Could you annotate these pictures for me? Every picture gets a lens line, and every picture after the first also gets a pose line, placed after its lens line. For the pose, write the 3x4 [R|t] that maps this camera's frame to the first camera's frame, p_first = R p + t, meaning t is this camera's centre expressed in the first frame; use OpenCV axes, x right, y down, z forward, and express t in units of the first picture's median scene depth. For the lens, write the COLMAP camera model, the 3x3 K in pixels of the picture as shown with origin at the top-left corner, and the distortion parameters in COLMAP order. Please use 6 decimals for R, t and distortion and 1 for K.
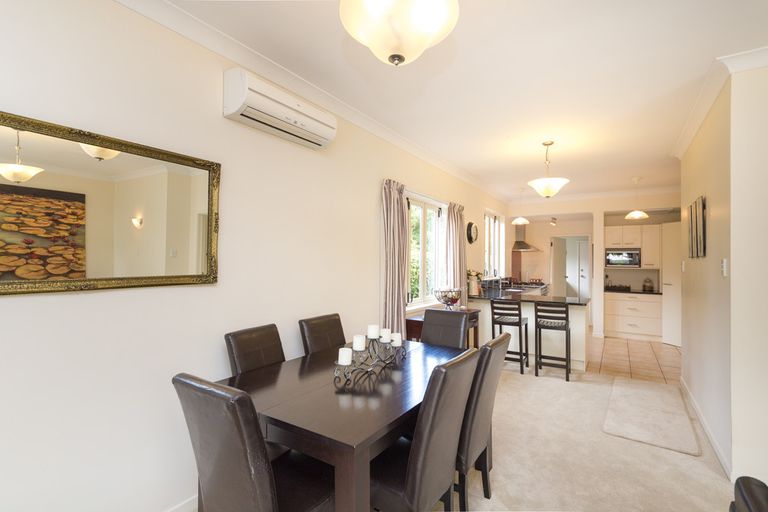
lens RADIAL K [[375.2, 0, 384.0], [0, 375.2, 256.0], [0, 0, 1]] dist [-0.001838, -0.000174]
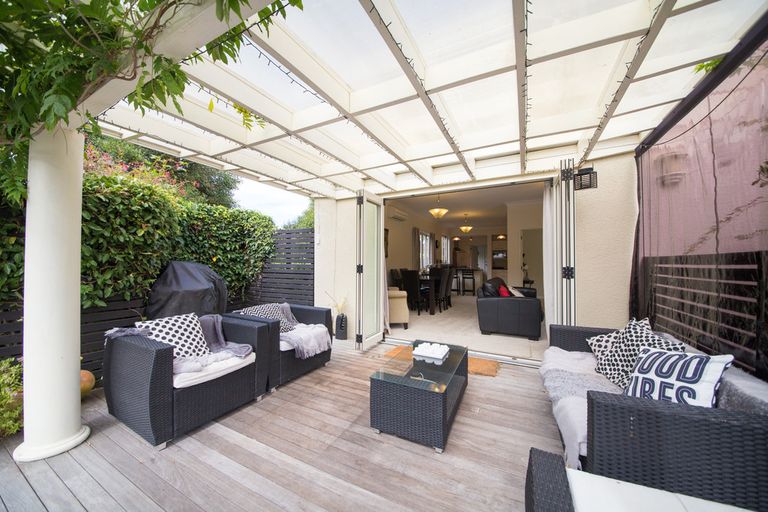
lens RADIAL K [[268.7, 0, 384.0], [0, 268.7, 256.0], [0, 0, 1]] dist [-0.000013, -0.000001]
pose [[0.995645, -0.006015, 0.093034, -0.218326], [0.006946, 0.999929, -0.009680, 0.023831], [-0.092969, 0.010284, 0.995616, -0.562119]]
